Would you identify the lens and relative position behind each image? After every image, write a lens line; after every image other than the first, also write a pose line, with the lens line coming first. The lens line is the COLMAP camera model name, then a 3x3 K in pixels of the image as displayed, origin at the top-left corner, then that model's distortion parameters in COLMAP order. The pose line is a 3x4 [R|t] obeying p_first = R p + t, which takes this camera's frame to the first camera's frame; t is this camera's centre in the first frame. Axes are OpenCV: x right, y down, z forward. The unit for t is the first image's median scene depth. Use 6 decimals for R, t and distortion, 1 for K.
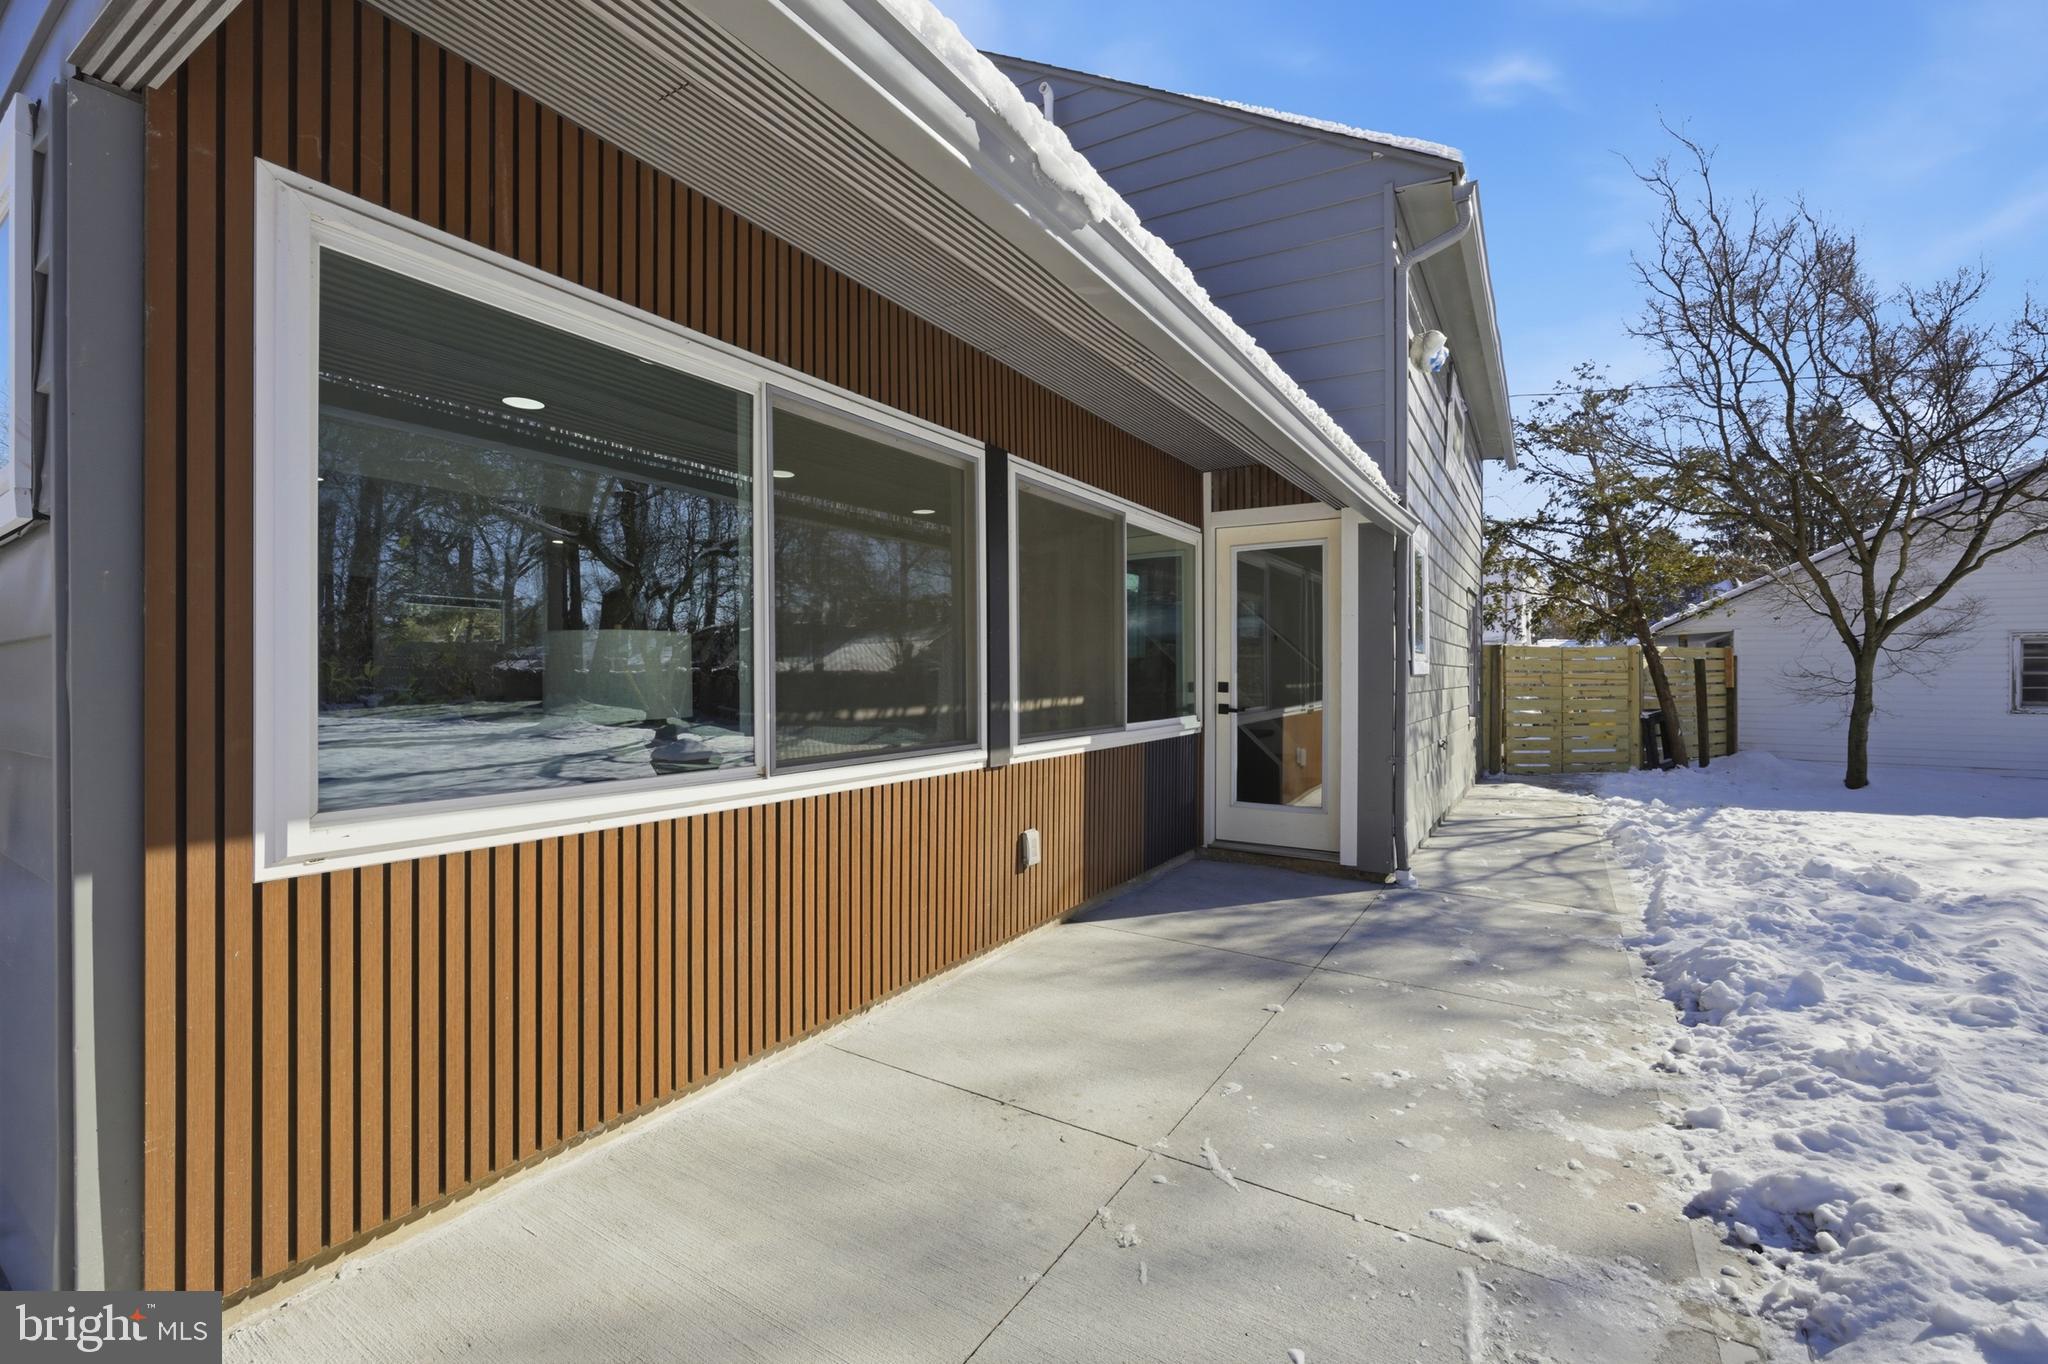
lens RADIAL K [[888.8, 0, 1005.8], [0, 888.8, 672.5], [0, 0, 1]] dist [-0.020260, 0.005405]
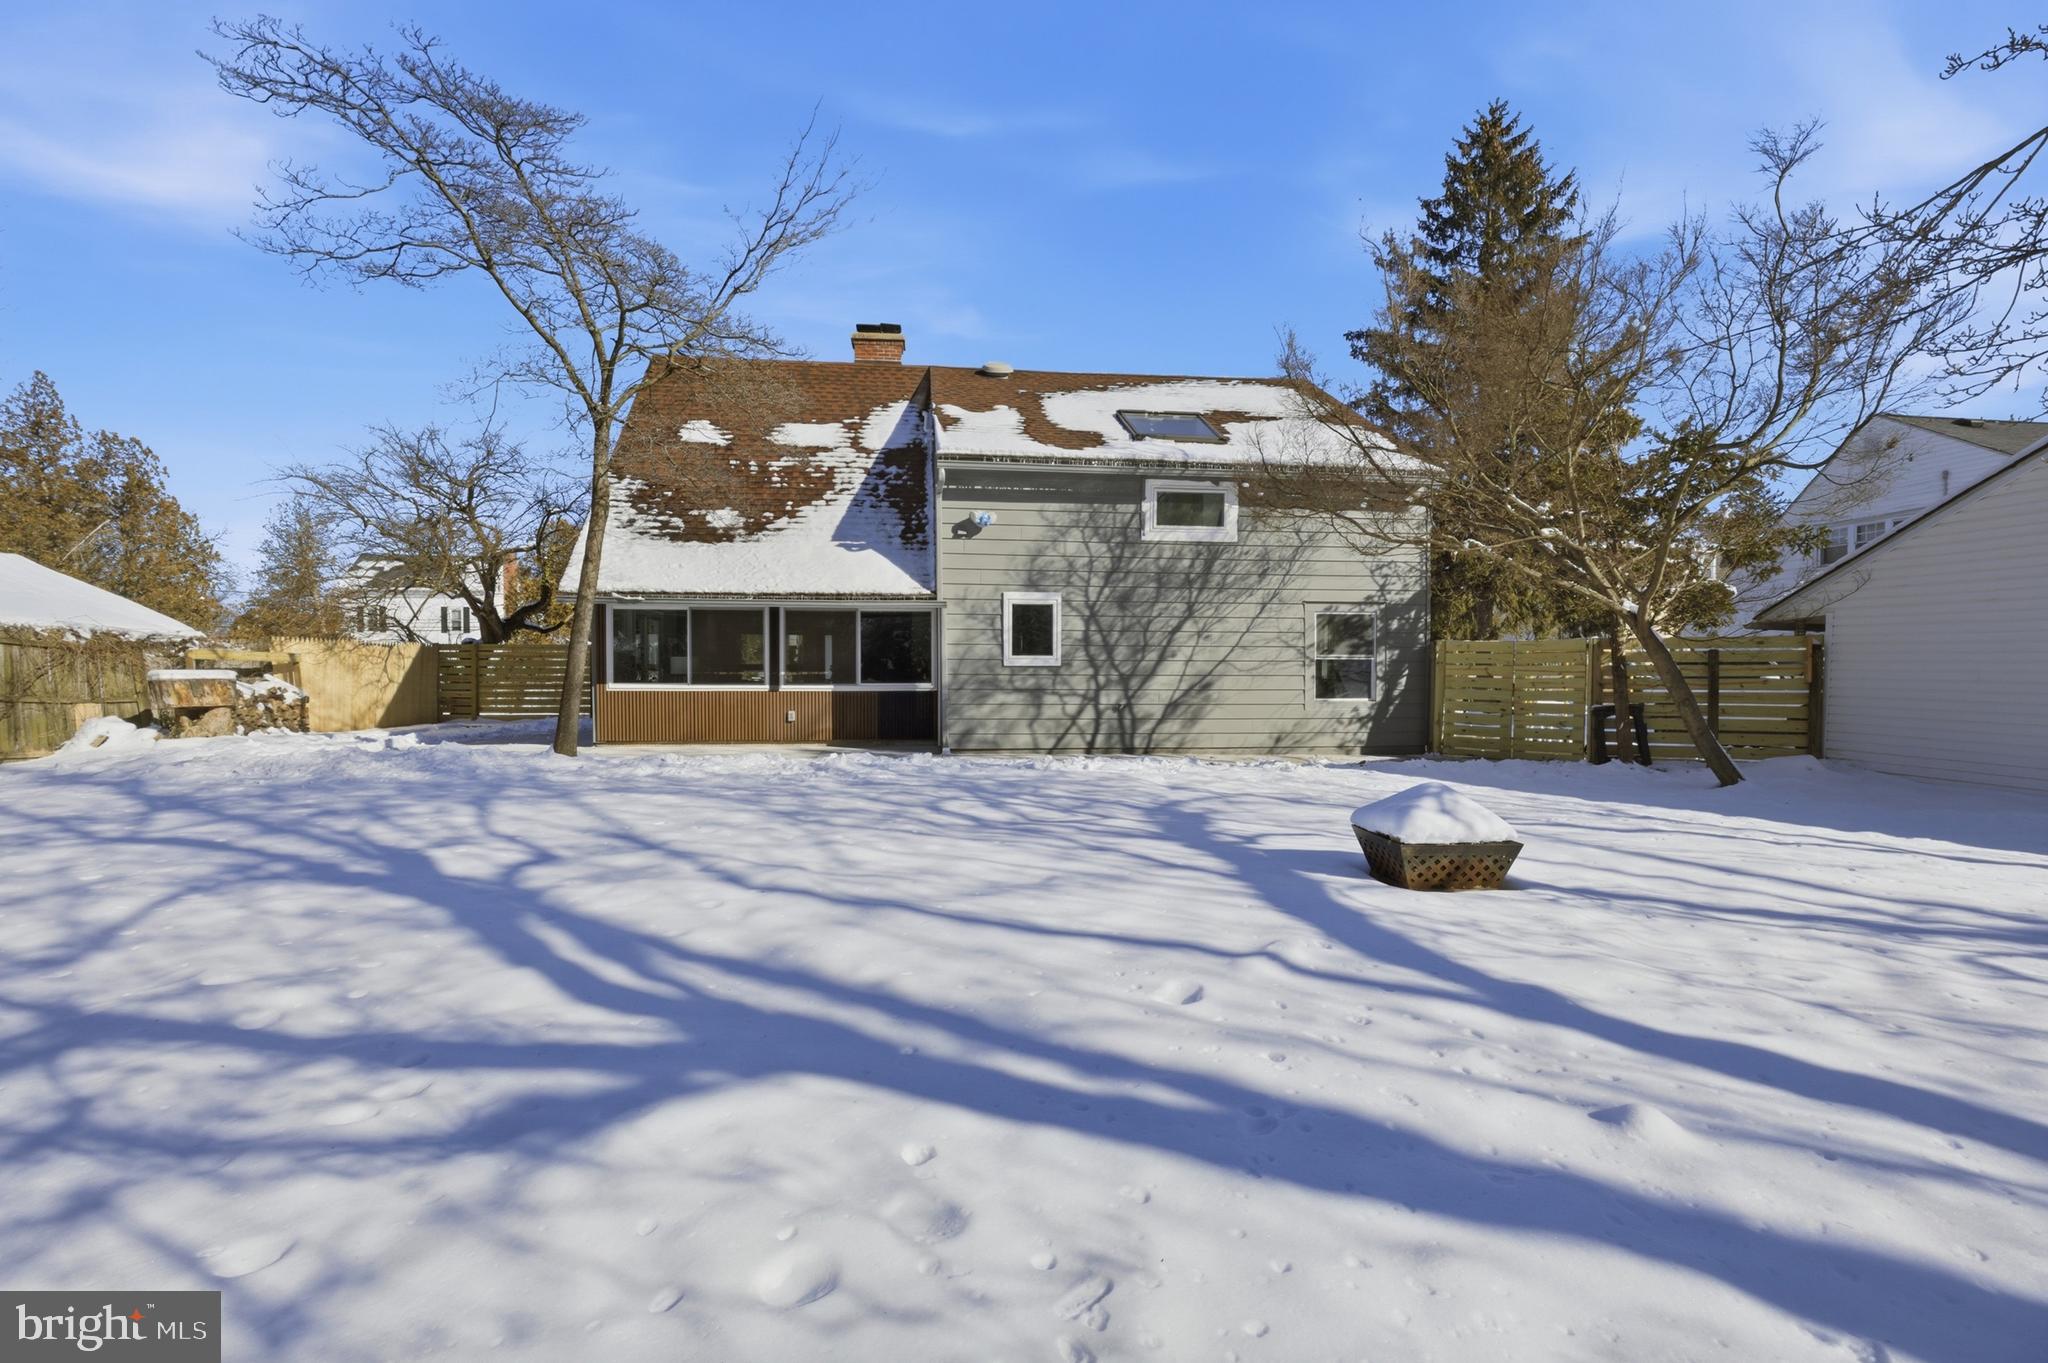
lens RADIAL K [[888.8, 0, 1006.9], [0, 888.8, 695.1], [0, 0, 1]] dist [-0.020260, 0.005405]
pose [[0.619104, 0.023420, -0.784960, 2.297857], [-0.000740, 0.999572, 0.029239, 0.012077], [0.785309, -0.017521, 0.618856, -0.330053]]
